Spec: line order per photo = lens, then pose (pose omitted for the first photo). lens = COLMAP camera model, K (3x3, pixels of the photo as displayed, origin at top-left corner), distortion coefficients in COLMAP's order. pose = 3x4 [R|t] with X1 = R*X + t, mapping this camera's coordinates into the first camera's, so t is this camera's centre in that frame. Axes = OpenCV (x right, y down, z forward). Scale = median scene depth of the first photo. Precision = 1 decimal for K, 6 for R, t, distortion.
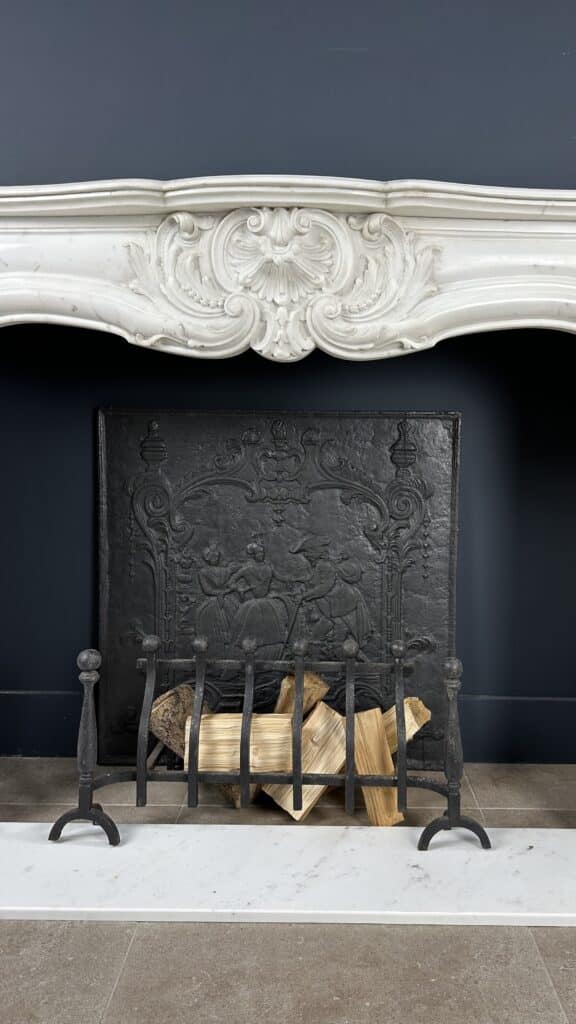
lens RADIAL K [[721.0, 0, 318.9], [0, 721.0, 510.9], [0, 0, 1]] dist [0.176905, -0.368787]
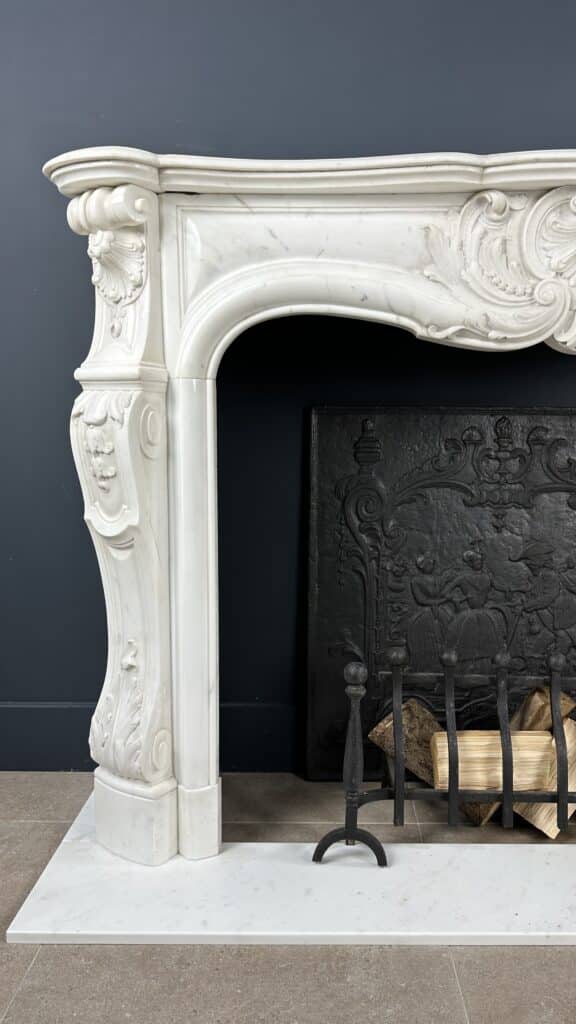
lens RADIAL K [[765.8, 0, 323.7], [0, 765.8, 549.2], [0, 0, 1]] dist [0.172054, -0.332962]
pose [[0.999867, 0.000221, 0.016286, -0.362172], [-0.001015, 0.998810, 0.048764, -0.006441], [-0.016256, -0.048774, 0.998678, 0.007472]]
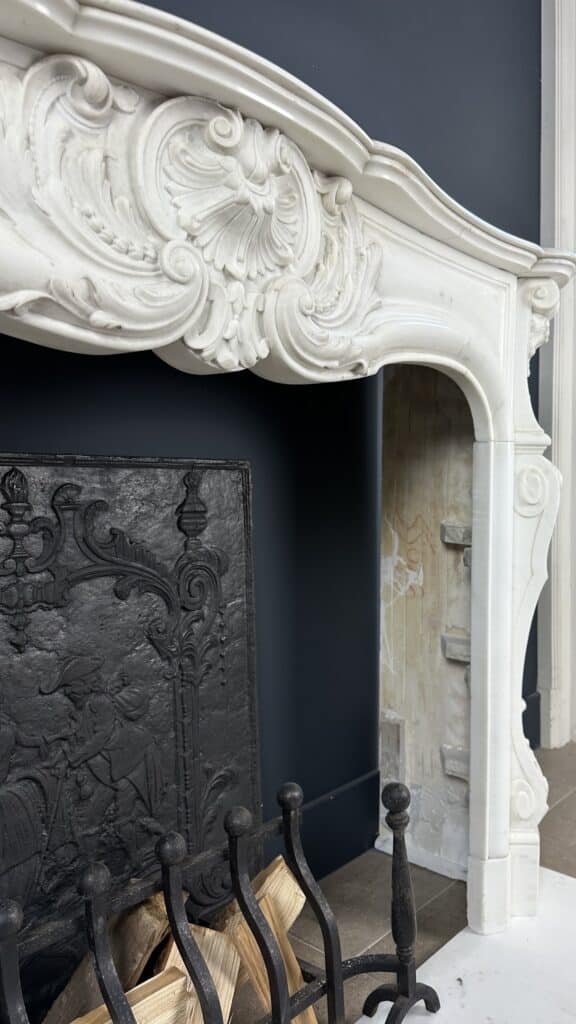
lens RADIAL K [[739.7, 0, 348.1], [0, 739.7, 510.1], [0, 0, 1]] dist [0.099259, -0.181136]
pose [[0.638415, -0.041056, 0.768597, -0.416778], [0.095299, 0.995109, -0.026003, -0.062292], [-0.763770, 0.089847, 0.639205, 0.496034]]
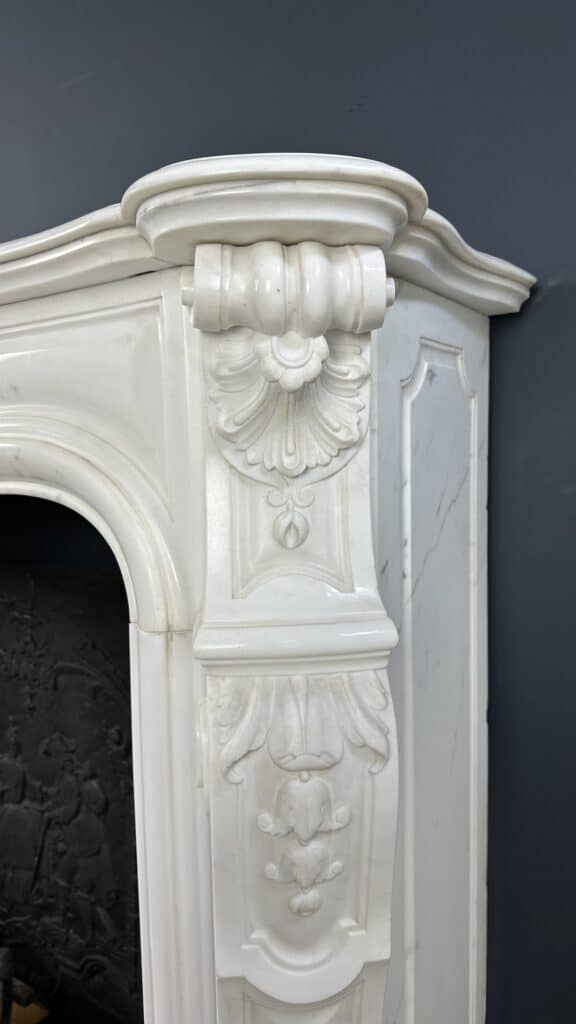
lens RADIAL K [[727.8, 0, 288.0], [0, 727.8, 512.0], [0, 0, 1]] dist [0.064930, -0.108348]
pose [[0.837633, 0.010237, -0.546138, 0.709131], [-0.035455, 0.998735, -0.035658, -0.207675], [0.545082, 0.049232, 0.836936, 0.602468]]
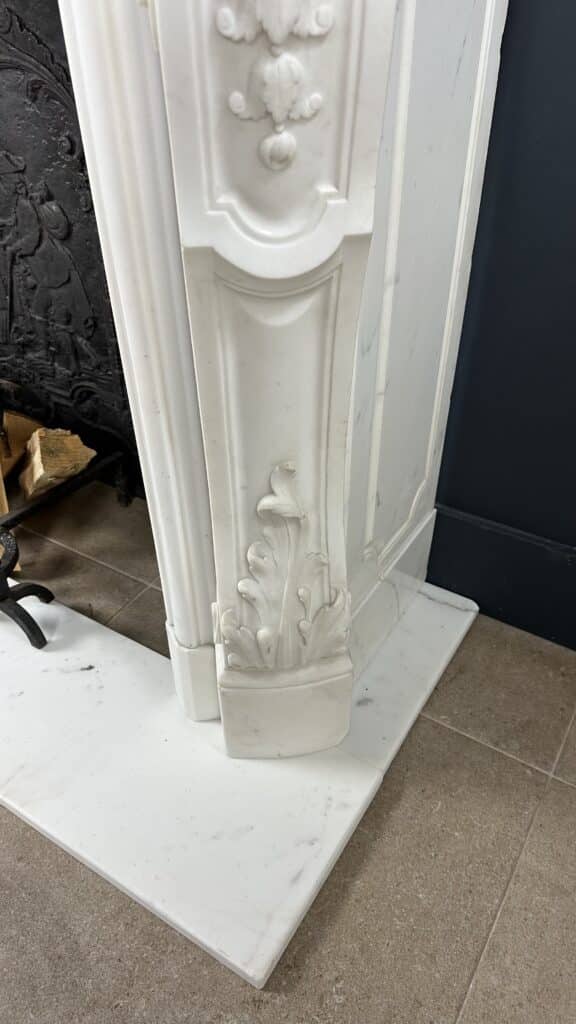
lens RADIAL K [[727.8, 0, 288.0], [0, 727.8, 512.0], [0, 0, 1]] dist [0.064930, -0.108348]
pose [[0.850353, 0.303002, -0.430220, 0.703921], [-0.038826, 0.851479, 0.522950, -0.054377], [0.524778, -0.427988, 0.735822, 0.628444]]
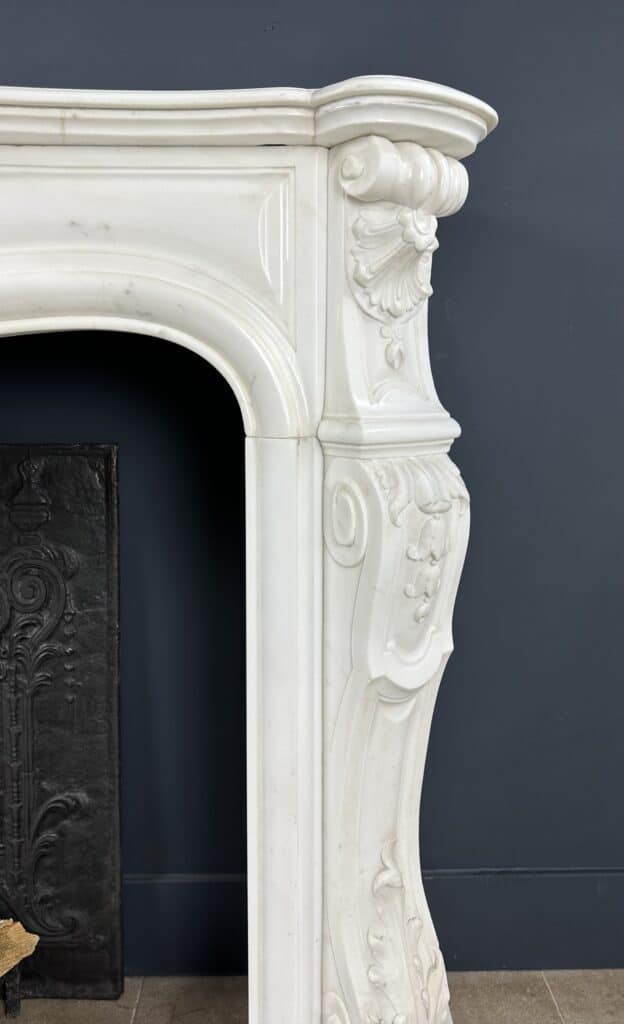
lens RADIAL K [[793.1, 0, 303.3], [0, 793.1, 463.6], [0, 0, 1]] dist [0.102914, -0.152947]
pose [[0.999574, -0.016920, 0.023787, 0.411884], [0.017505, 0.999544, -0.024598, -0.117432], [-0.023360, 0.025004, 0.999414, 0.341624]]
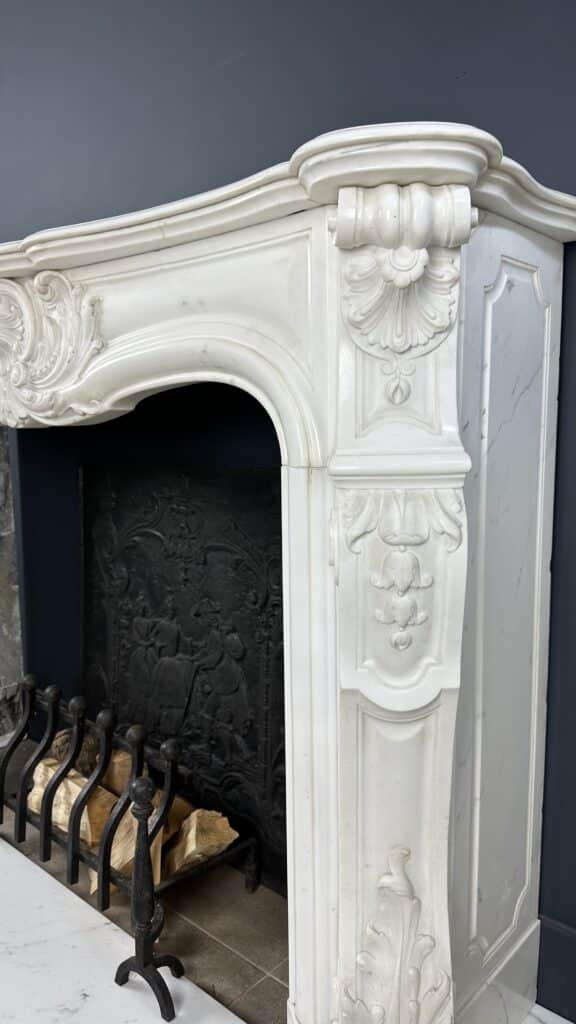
lens RADIAL K [[716.5, 0, 288.0], [0, 716.5, 512.0], [0, 0, 1]] dist [0.140420, -0.259781]
pose [[0.749434, 0.059092, -0.659437, 0.806870], [-0.059981, 0.997973, 0.021261, -0.124927], [0.659357, 0.023620, 0.751459, 0.457960]]
